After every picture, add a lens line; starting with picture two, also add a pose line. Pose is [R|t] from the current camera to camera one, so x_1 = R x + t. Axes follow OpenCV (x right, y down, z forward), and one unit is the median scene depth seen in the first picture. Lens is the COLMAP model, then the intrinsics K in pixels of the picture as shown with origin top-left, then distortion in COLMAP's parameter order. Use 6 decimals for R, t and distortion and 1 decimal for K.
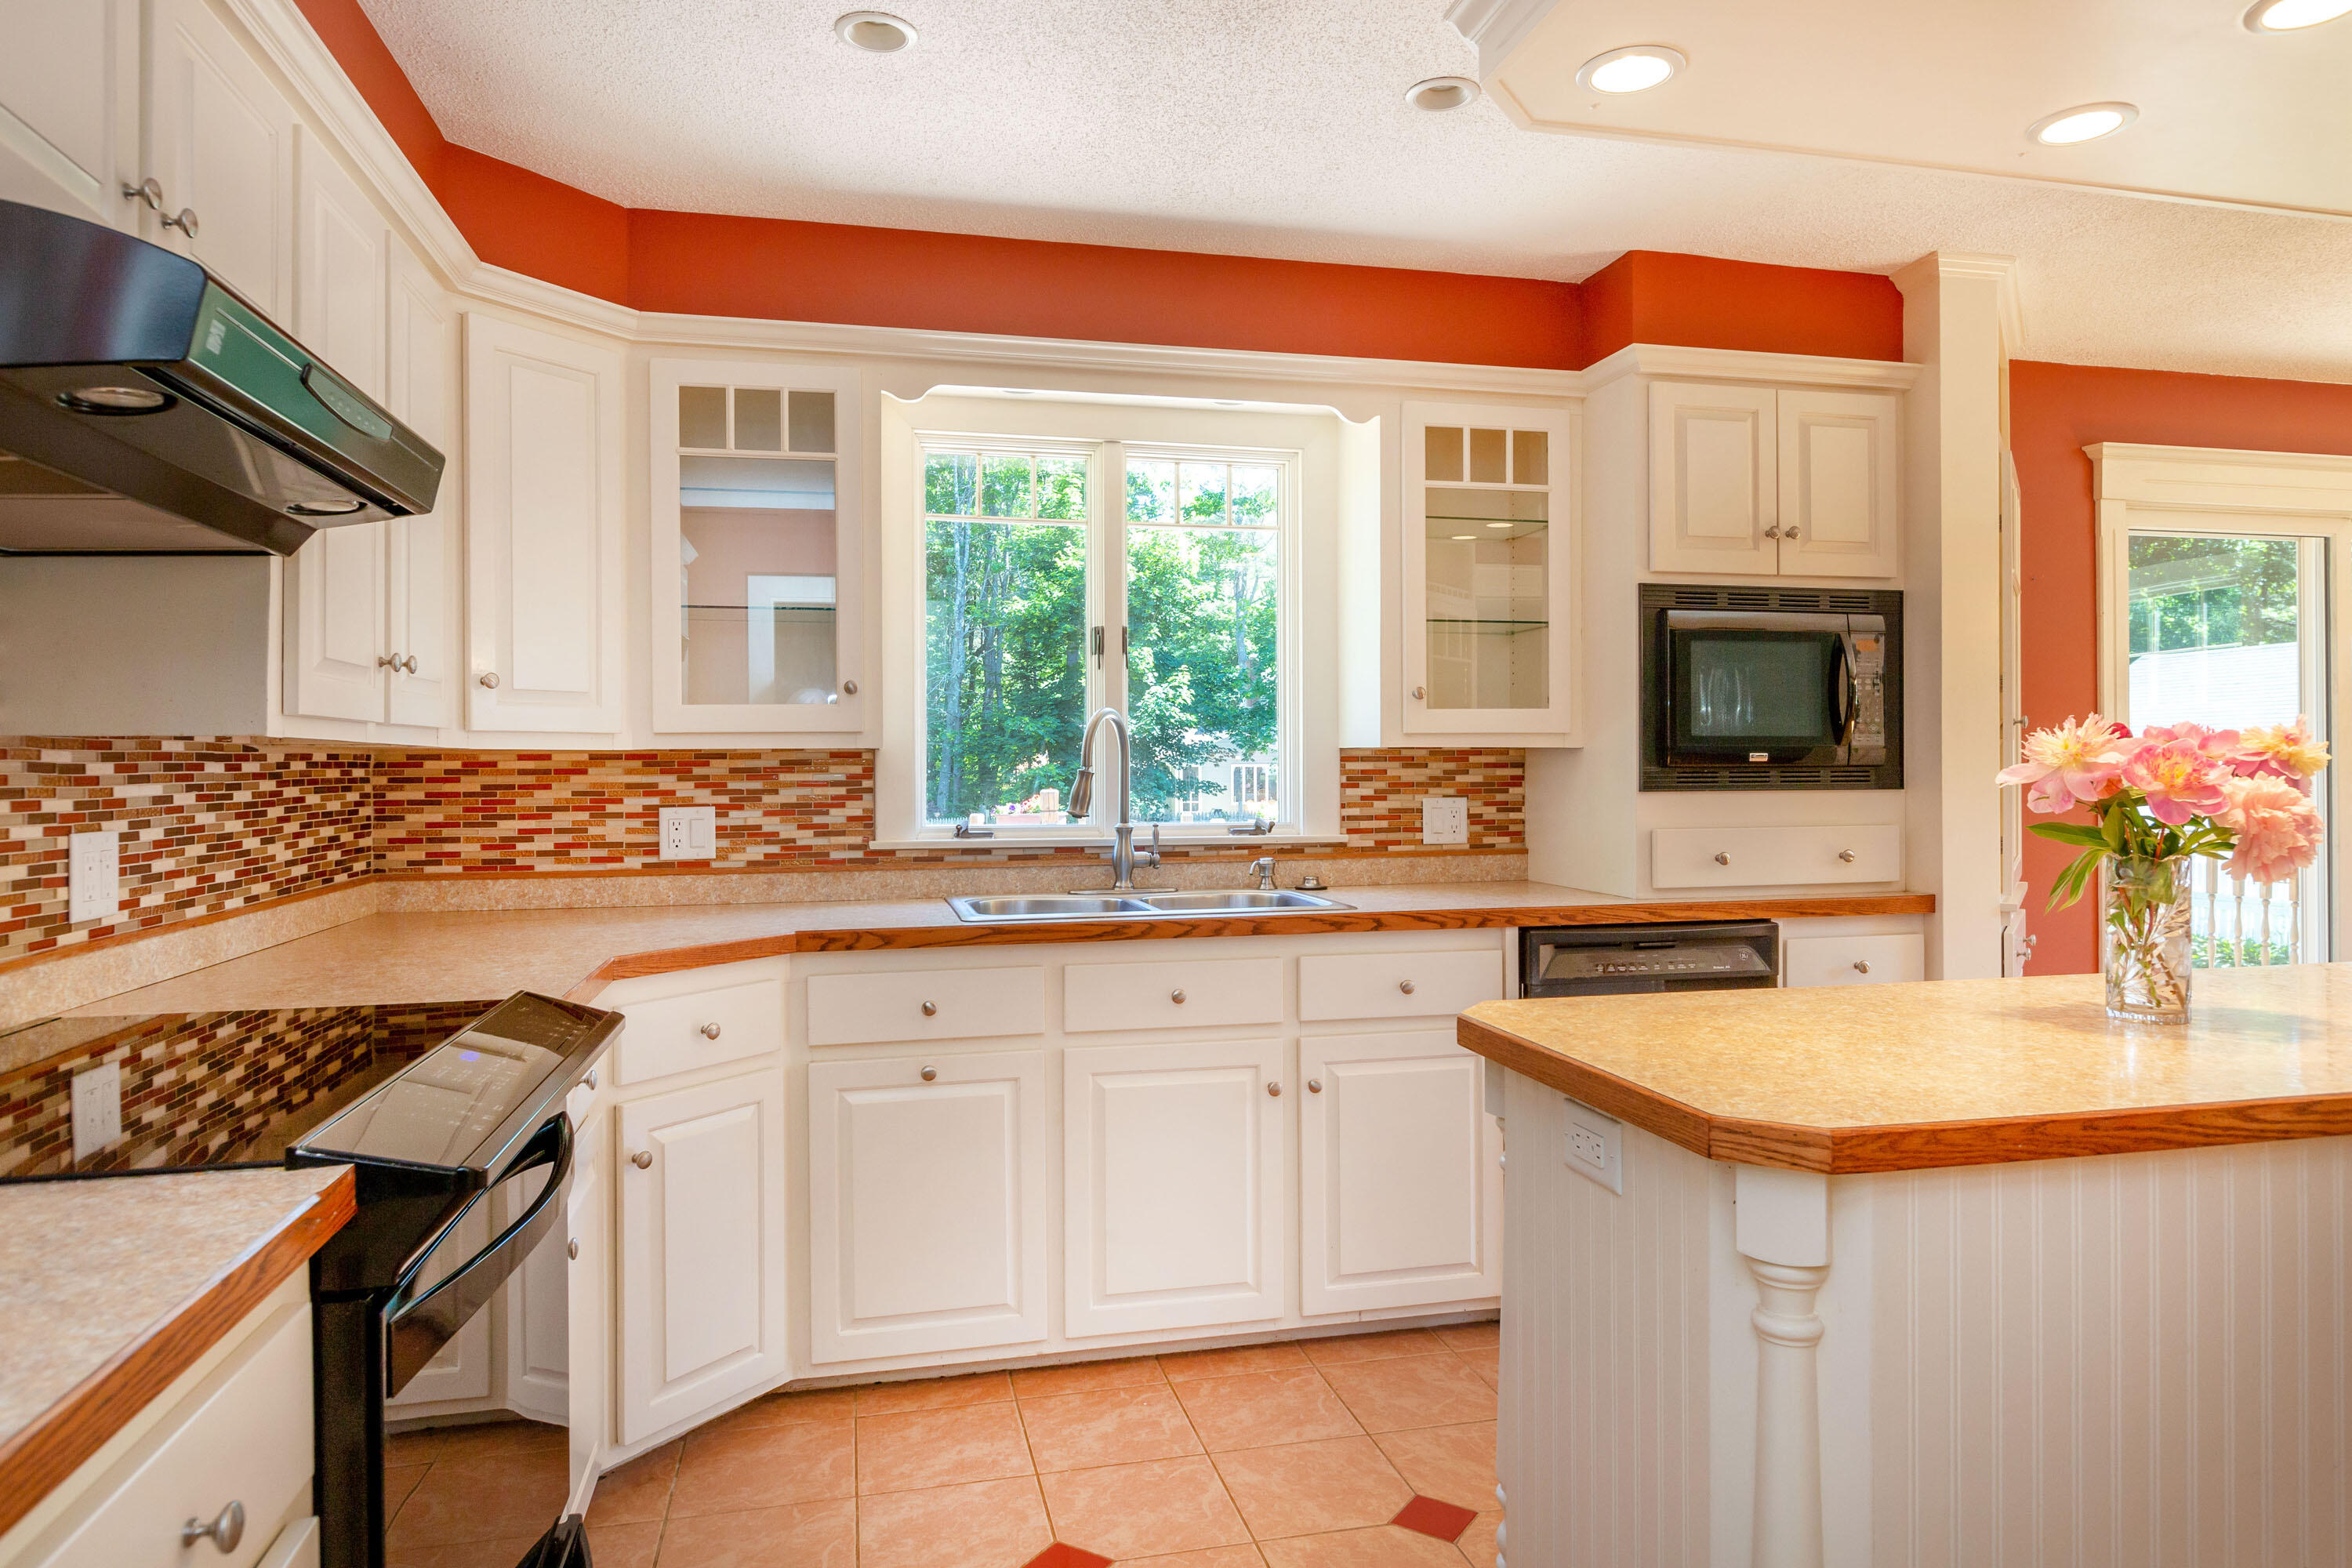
lens RADIAL K [[1510.8, 0, 1187.7], [0, 1510.8, 779.1], [0, 0, 1]] dist [-0.001421, -0.000211]
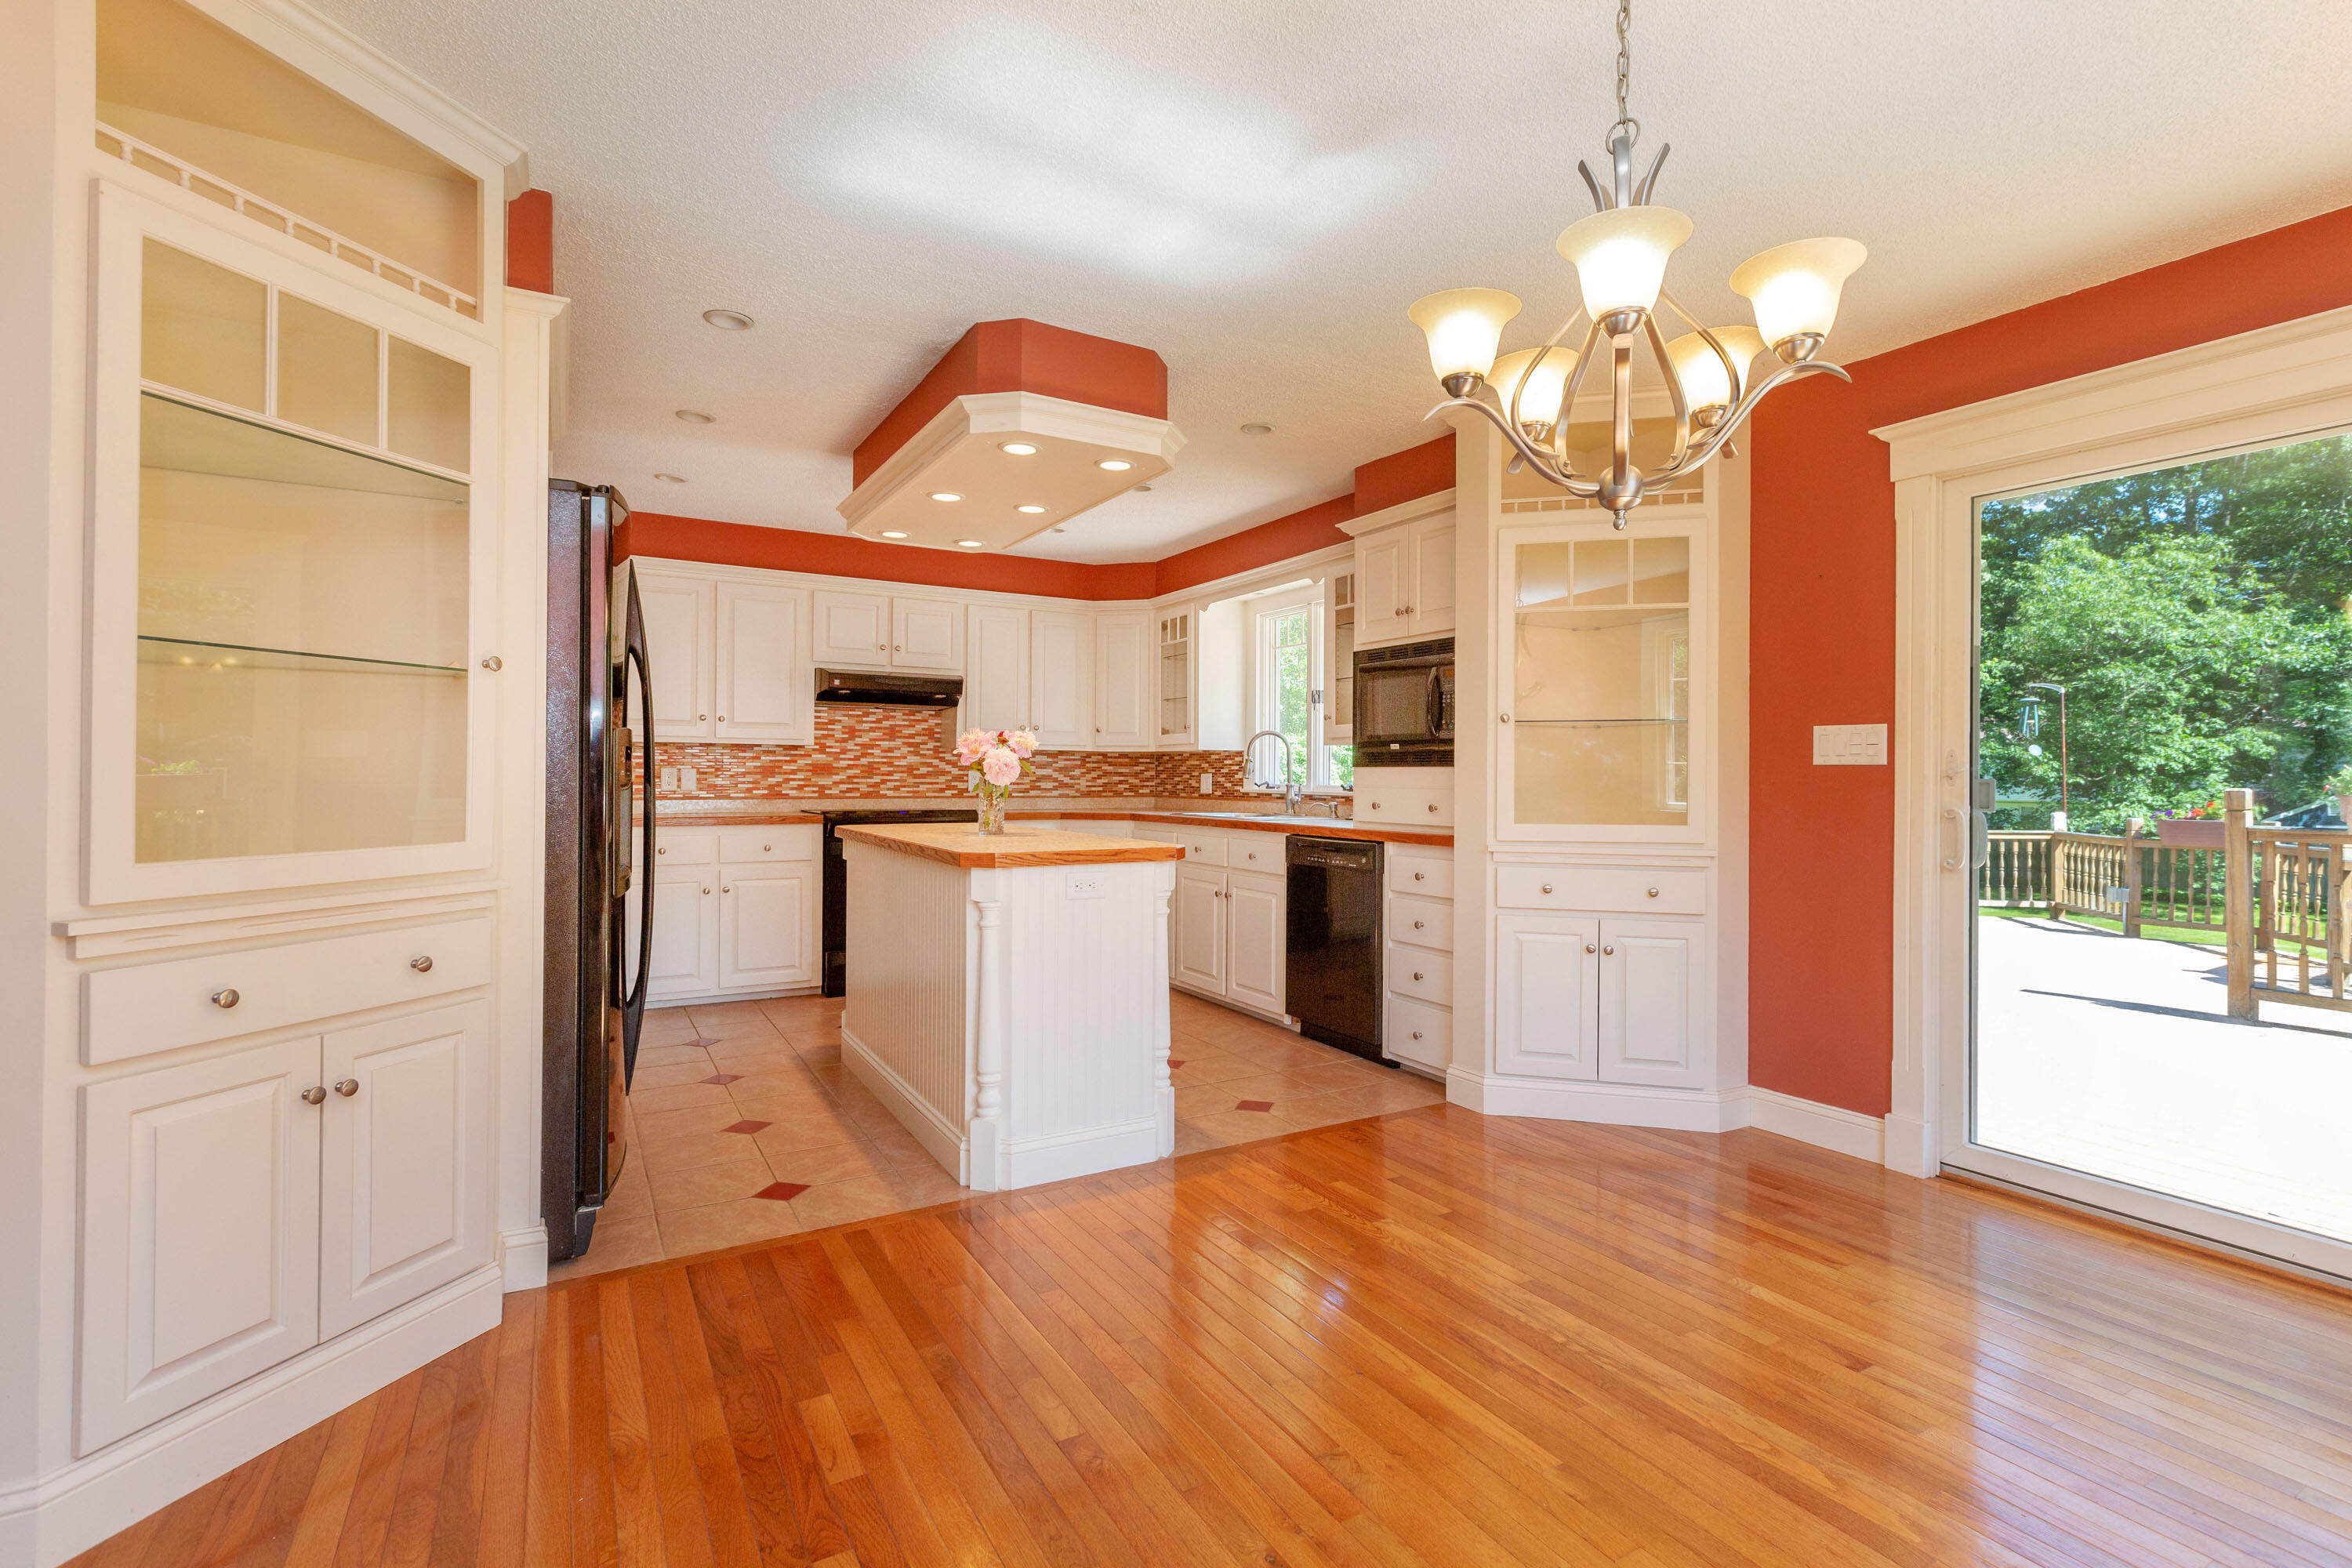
lens RADIAL K [[1078.5, 0, 1183.4], [0, 1078.5, 772.3], [0, 0, 1]] dist [-0.003739, -0.000194]
pose [[0.286187, 0.005621, -0.958157, 1.461278], [-0.007406, 0.999966, 0.003654, 0.010104], [0.958145, 0.006051, 0.286219, 0.428867]]
